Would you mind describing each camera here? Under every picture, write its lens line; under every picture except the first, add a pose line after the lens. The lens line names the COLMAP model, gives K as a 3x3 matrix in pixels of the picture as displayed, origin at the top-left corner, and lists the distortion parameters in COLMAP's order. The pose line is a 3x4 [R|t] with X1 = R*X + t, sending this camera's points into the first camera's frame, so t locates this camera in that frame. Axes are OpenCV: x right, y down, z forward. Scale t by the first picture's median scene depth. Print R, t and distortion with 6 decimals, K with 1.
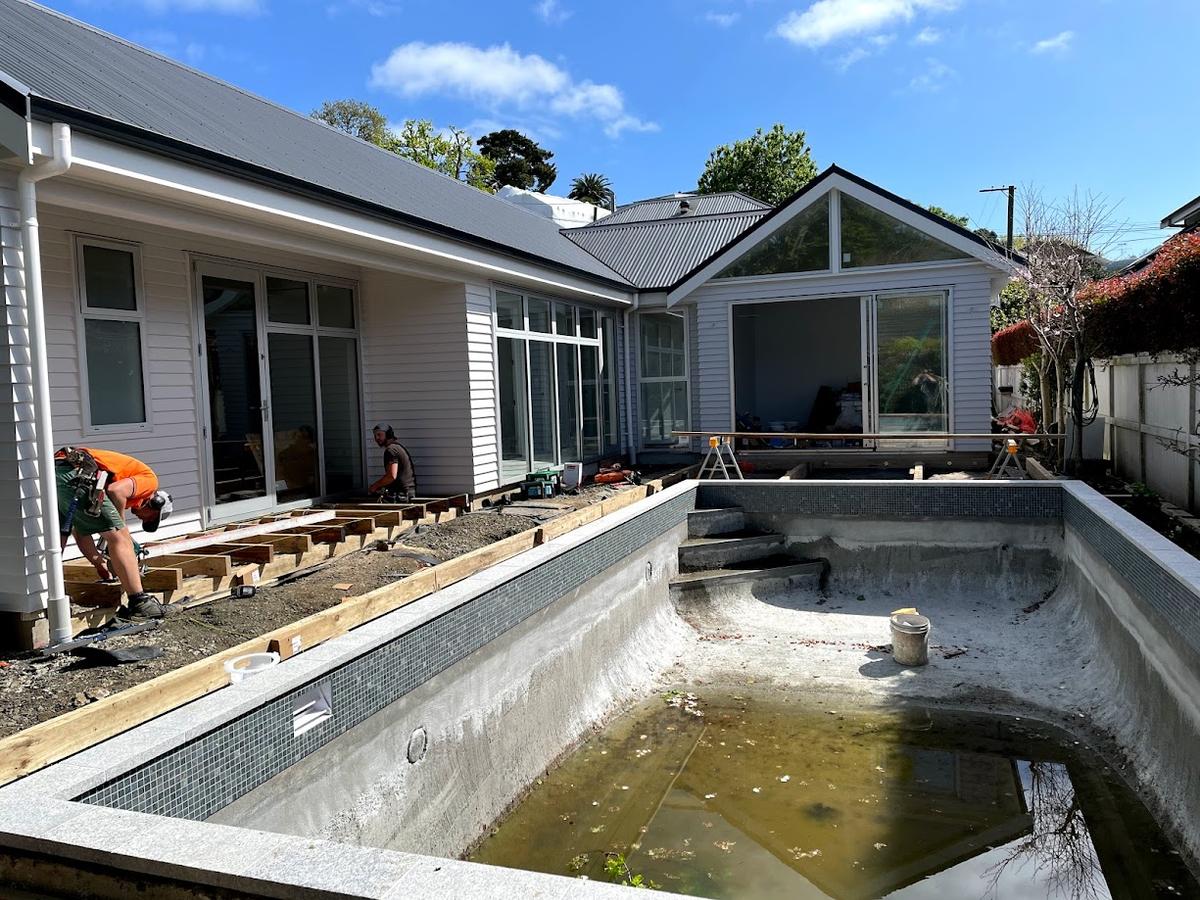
lens RADIAL K [[907.8, 0, 600.0], [0, 907.8, 450.0], [0, 0, 1]] dist [0.104177, -0.144057]
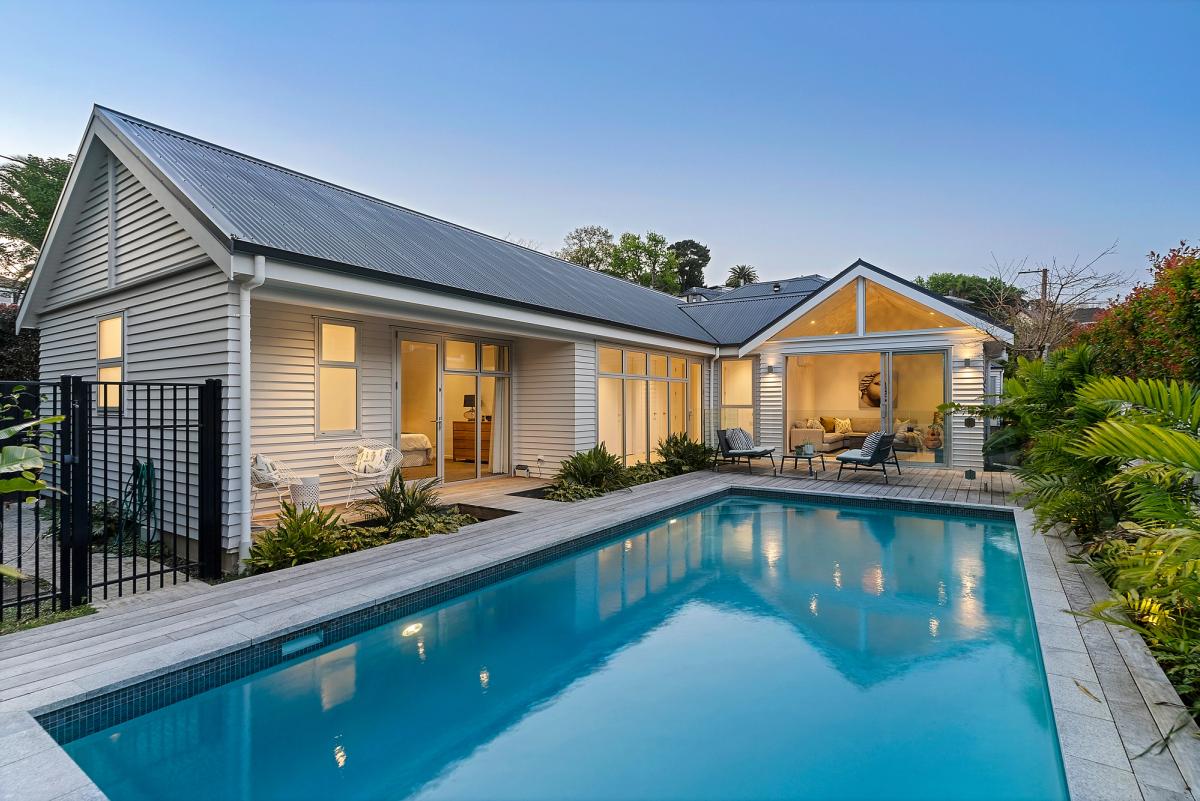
lens RADIAL K [[589.4, 0, 597.7], [0, 589.4, 395.1], [0, 0, 1]] dist [-0.000468, 0.000083]
pose [[0.967748, 0.028056, -0.250354, 0.169060], [-0.047820, 0.996169, -0.073215, -0.032932], [0.247341, 0.082826, 0.965382, 0.089130]]
